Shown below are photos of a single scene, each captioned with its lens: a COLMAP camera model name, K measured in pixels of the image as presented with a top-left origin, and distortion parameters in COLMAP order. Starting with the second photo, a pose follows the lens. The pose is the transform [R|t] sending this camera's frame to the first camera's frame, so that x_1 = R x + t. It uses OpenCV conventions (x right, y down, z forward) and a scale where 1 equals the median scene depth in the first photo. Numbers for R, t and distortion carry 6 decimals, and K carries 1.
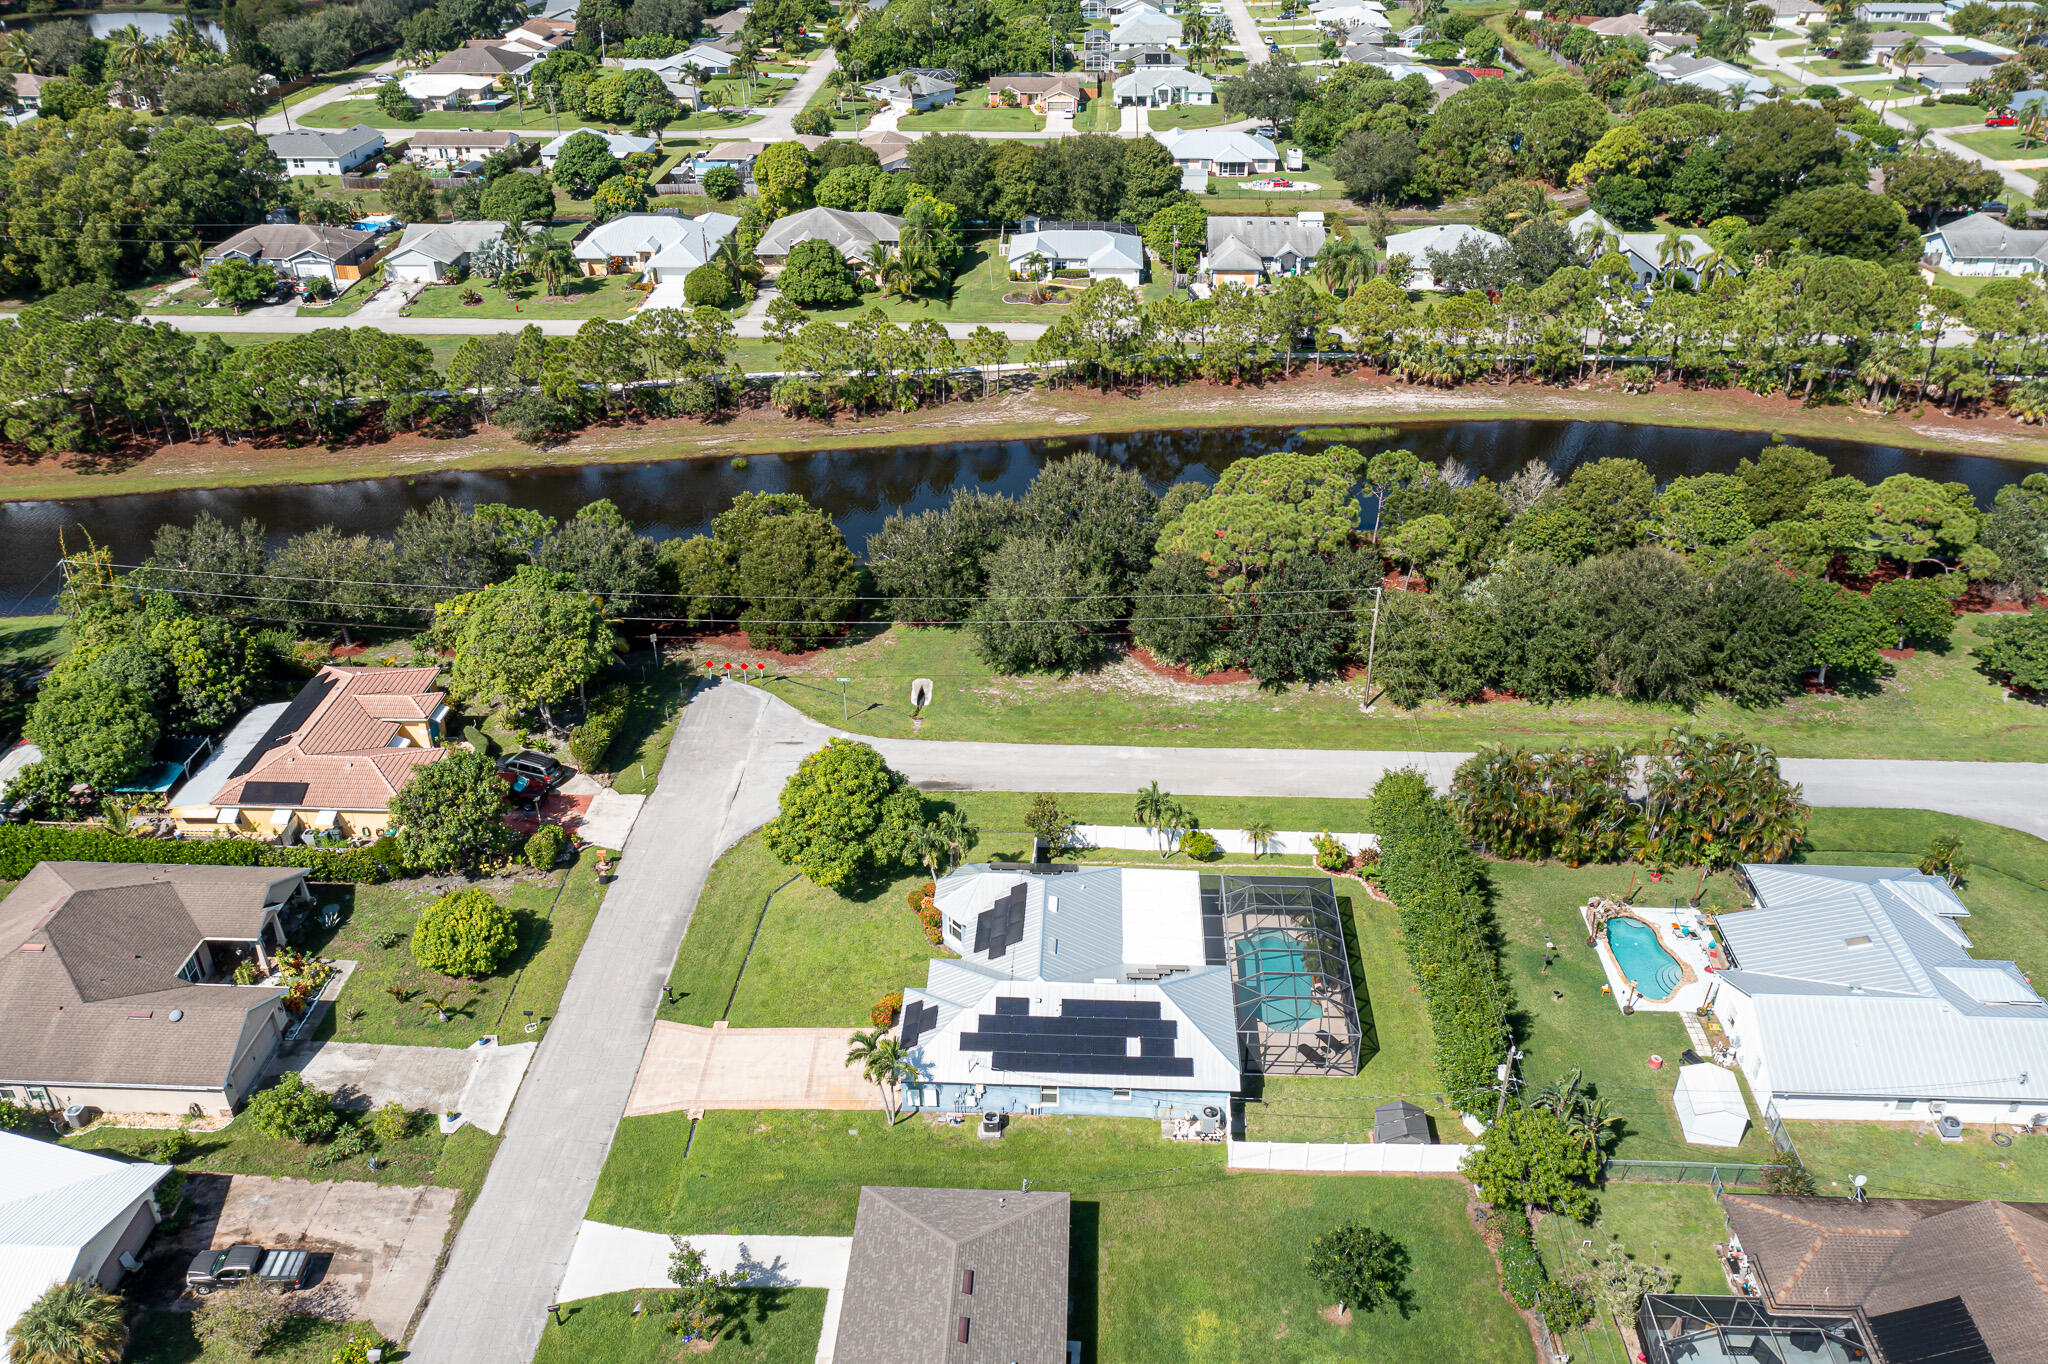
lens RADIAL K [[1612.4, 0, 1018.1], [0, 1612.4, 685.8], [0, 0, 1]] dist [-0.005626, 0.003847]
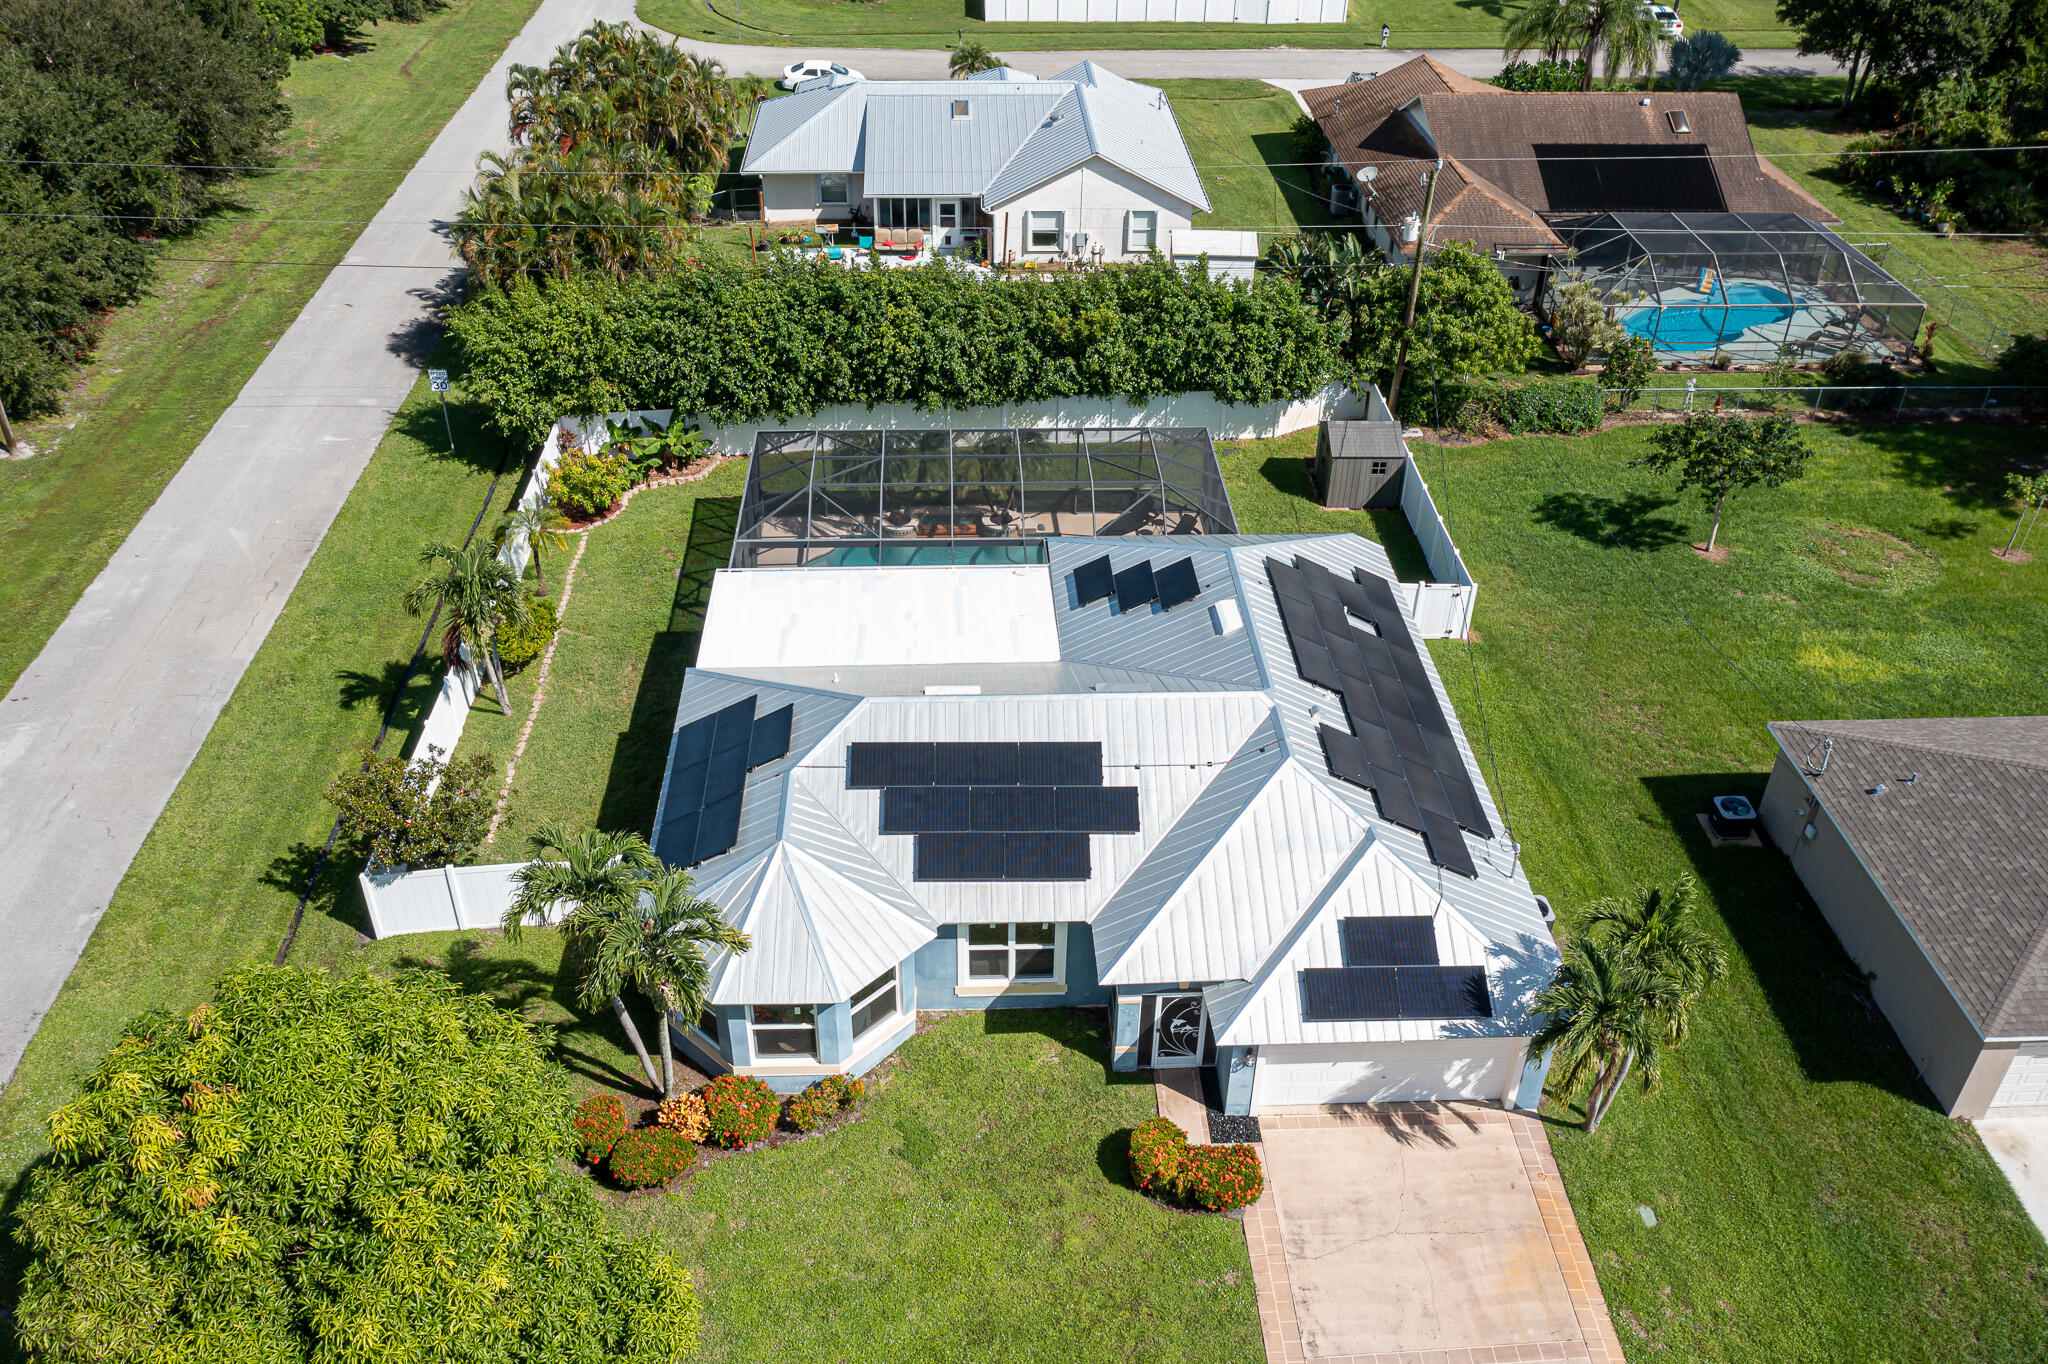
lens RADIAL K [[1666.1, 0, 1024.0], [0, 1666.1, 682.0], [0, 0, 1]] dist [-0.005139, -0.002953]
pose [[-0.094880, -0.566978, 0.818251, -0.293799], [0.495630, 0.685938, 0.532767, -0.064771], [-0.863336, 0.456099, 0.215929, 0.889089]]
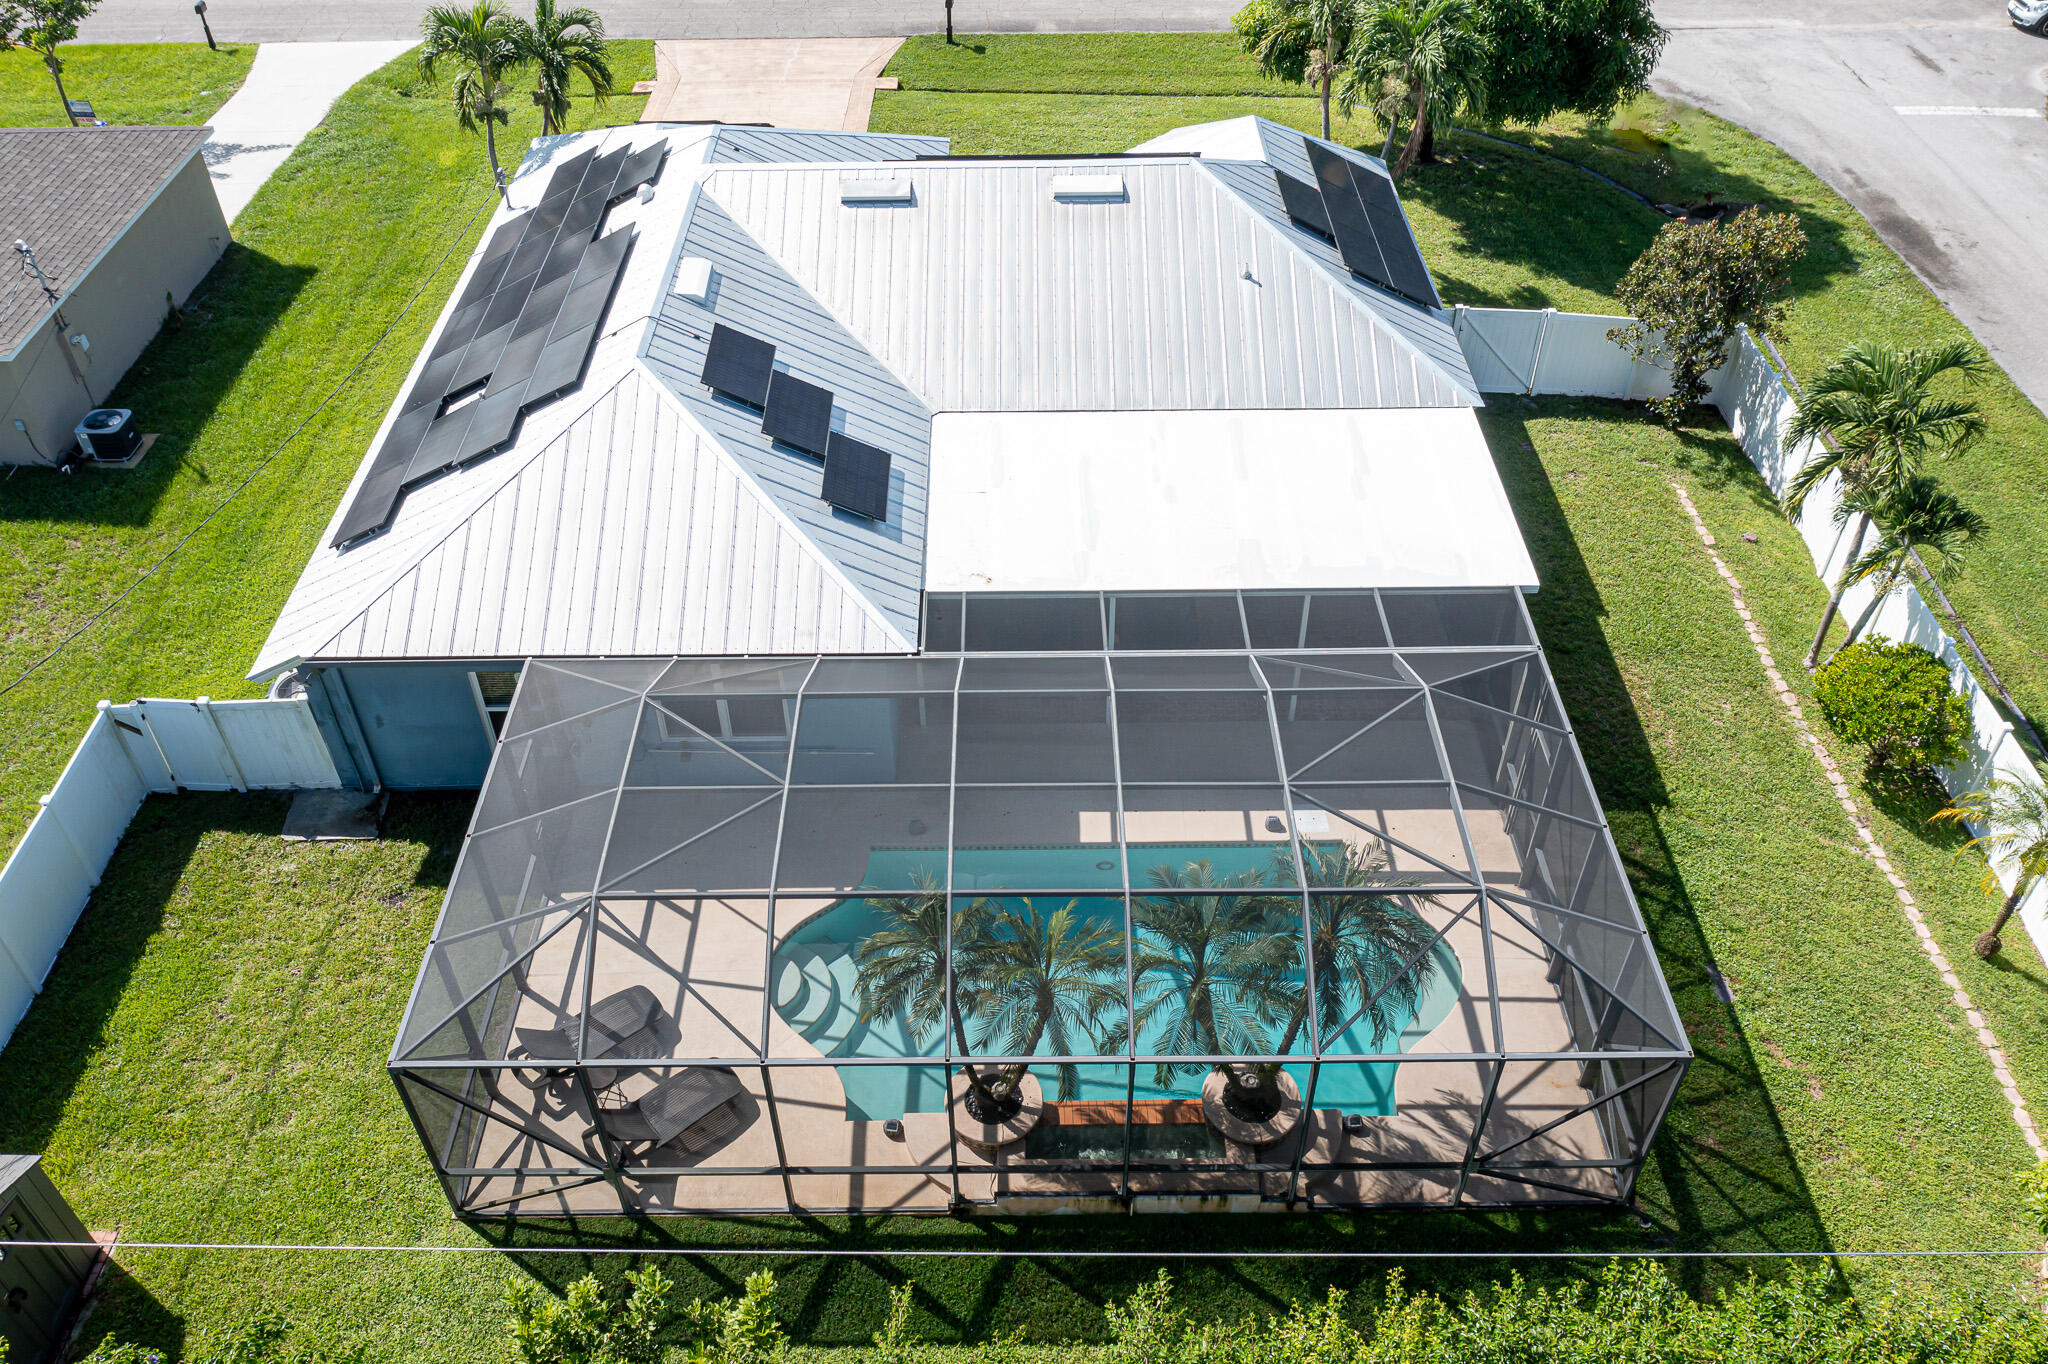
lens RADIAL K [[1612.4, 0, 1018.1], [0, 1612.4, 685.8], [0, 0, 1]] dist [-0.005626, 0.003847]
pose [[0.052806, 0.671272, -0.739328, 0.304664], [-0.498473, 0.659245, 0.562957, 0.032316], [0.865295, 0.338807, 0.369423, 0.896938]]
